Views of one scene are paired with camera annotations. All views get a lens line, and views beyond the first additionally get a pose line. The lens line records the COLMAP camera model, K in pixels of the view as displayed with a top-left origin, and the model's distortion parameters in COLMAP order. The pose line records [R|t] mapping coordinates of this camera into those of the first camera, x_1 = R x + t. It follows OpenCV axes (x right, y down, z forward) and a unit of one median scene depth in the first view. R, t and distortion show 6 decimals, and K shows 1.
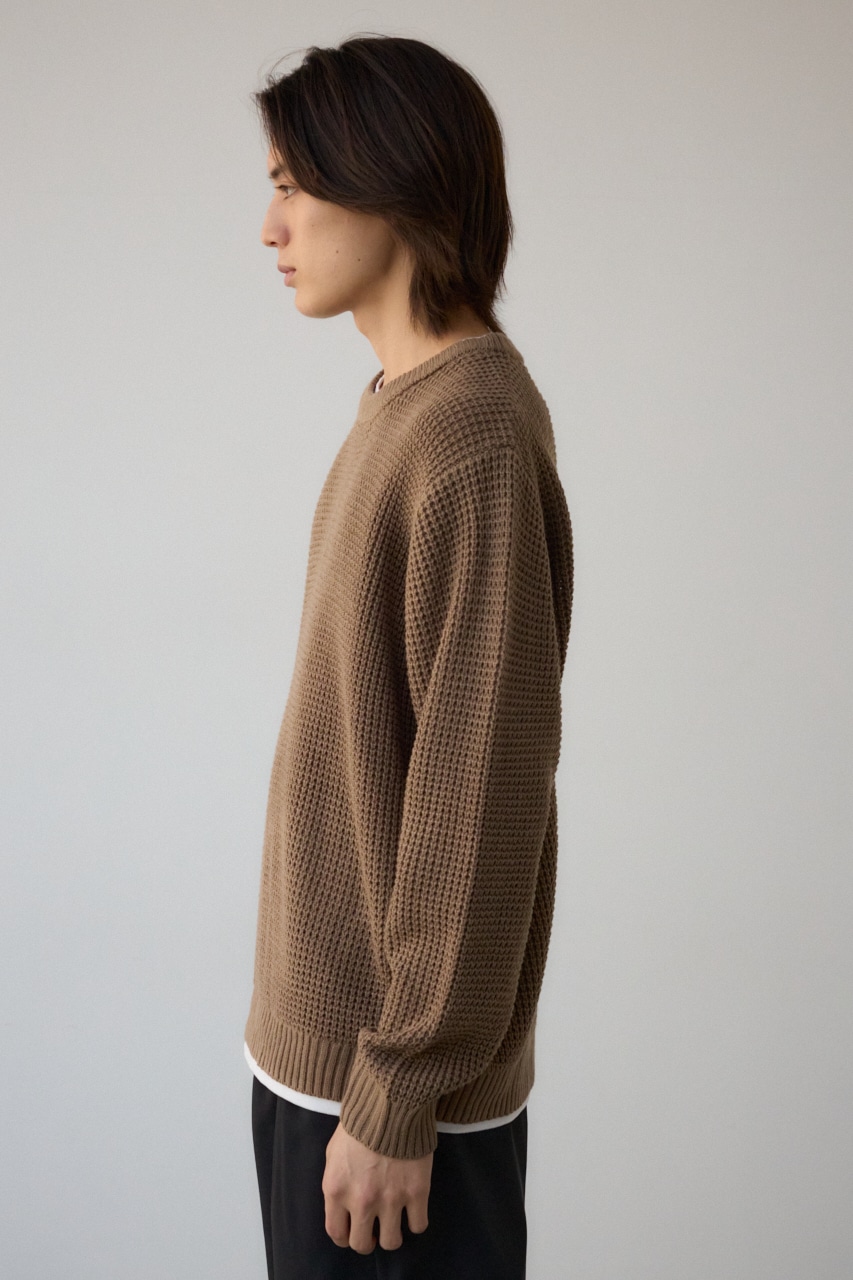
lens RADIAL K [[3067.7, 0, 426.5], [0, 3067.7, 640.0], [0, 0, 1]] dist [-0.179038, -0.910031]
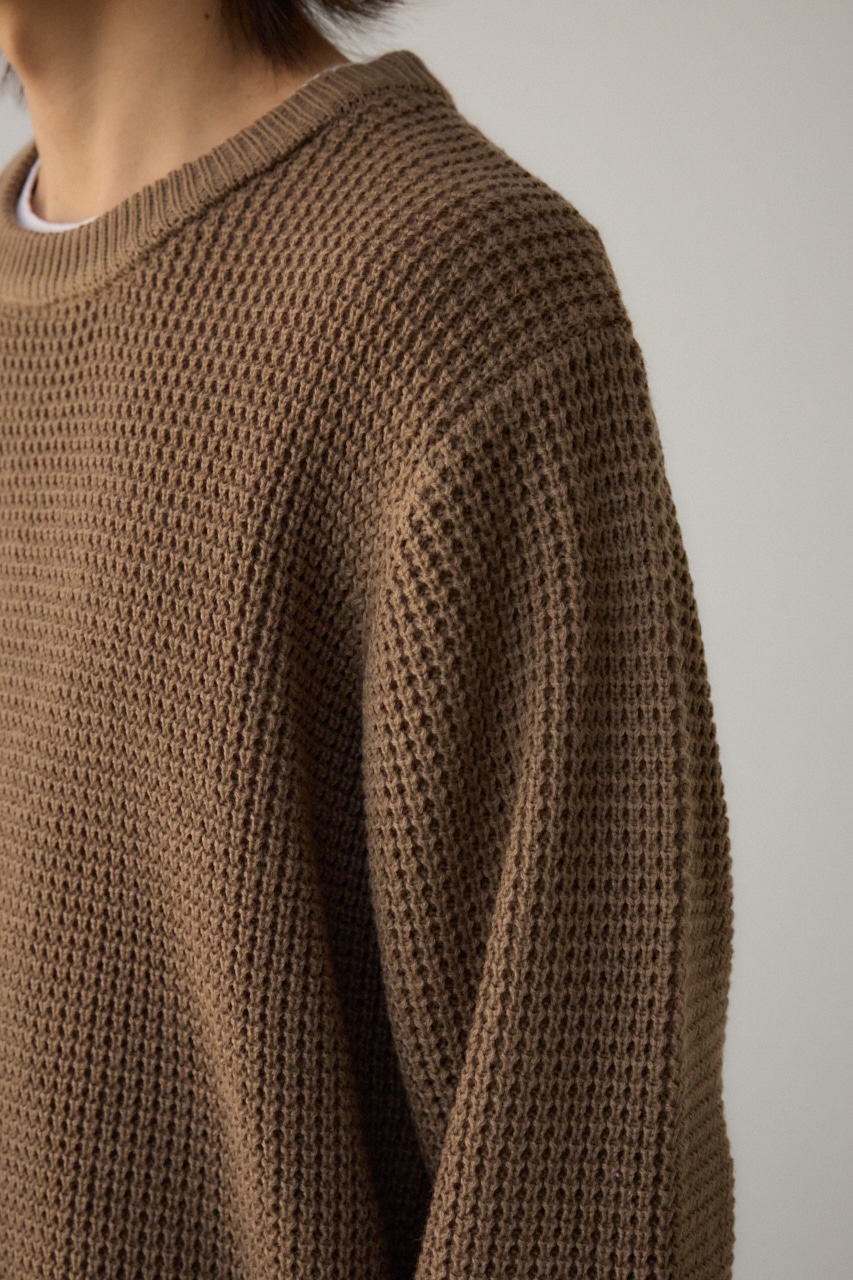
lens RADIAL K [[3067.7, 0, 426.5], [0, 3067.7, 640.0], [0, 0, 1]] dist [-0.179038, -0.910031]
pose [[0.901797, -0.116148, 0.416259, -0.151856], [0.107263, 0.993223, 0.044760, -0.042911], [-0.418636, 0.004285, 0.908144, 0.659853]]
